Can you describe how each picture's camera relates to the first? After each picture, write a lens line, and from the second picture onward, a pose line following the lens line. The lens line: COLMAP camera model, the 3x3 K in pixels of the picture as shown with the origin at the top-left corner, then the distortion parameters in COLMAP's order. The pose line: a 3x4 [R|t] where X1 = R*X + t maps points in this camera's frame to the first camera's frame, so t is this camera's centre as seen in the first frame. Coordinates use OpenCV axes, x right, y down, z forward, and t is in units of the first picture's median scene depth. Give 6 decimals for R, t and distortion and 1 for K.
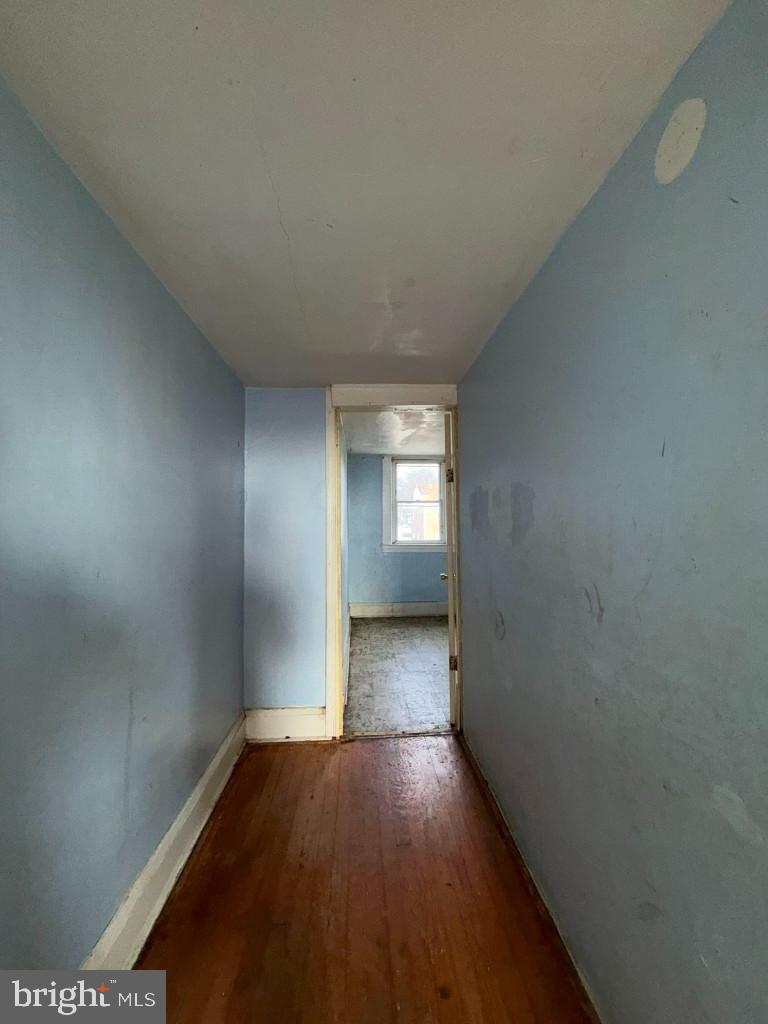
lens RADIAL K [[407.0, 0, 382.6], [0, 407.0, 512.8], [0, 0, 1]] dist [0.000659, -0.000652]
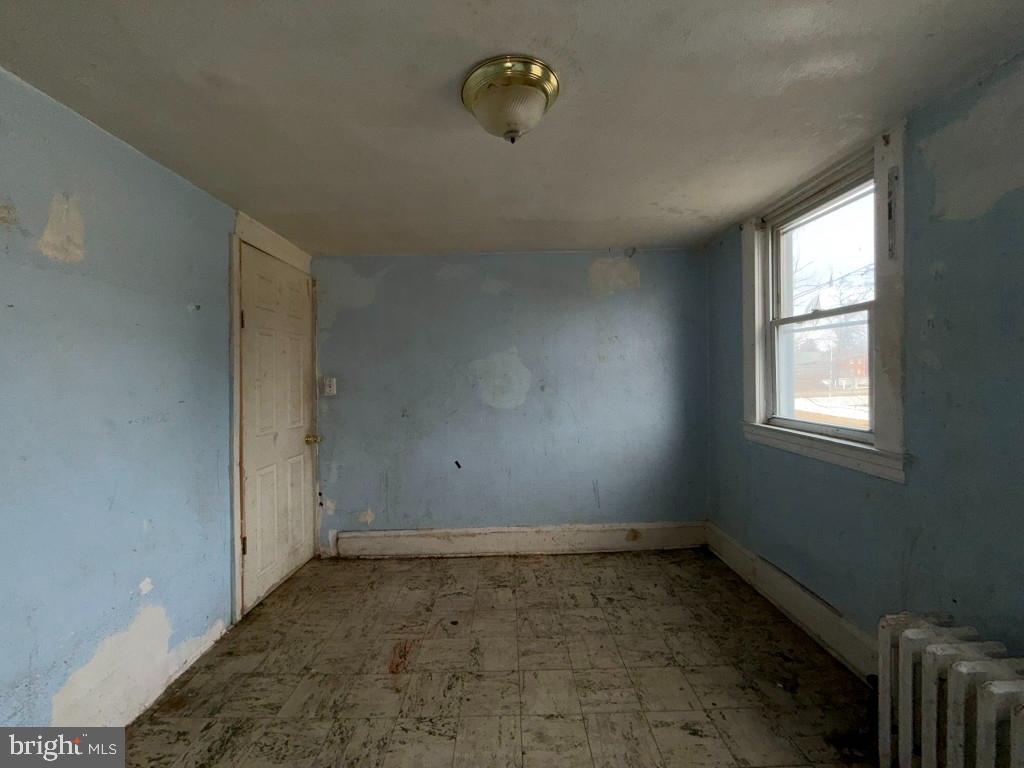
lens RADIAL K [[407.0, 0, 512.9], [0, 407.0, 376.8], [0, 0, 1]] dist [0.000659, -0.000652]
pose [[-0.010433, 0.010587, -0.999890, 0.739685], [0.007956, 0.999913, 0.010504, 0.026372], [0.999914, -0.007845, -0.010516, 1.163759]]
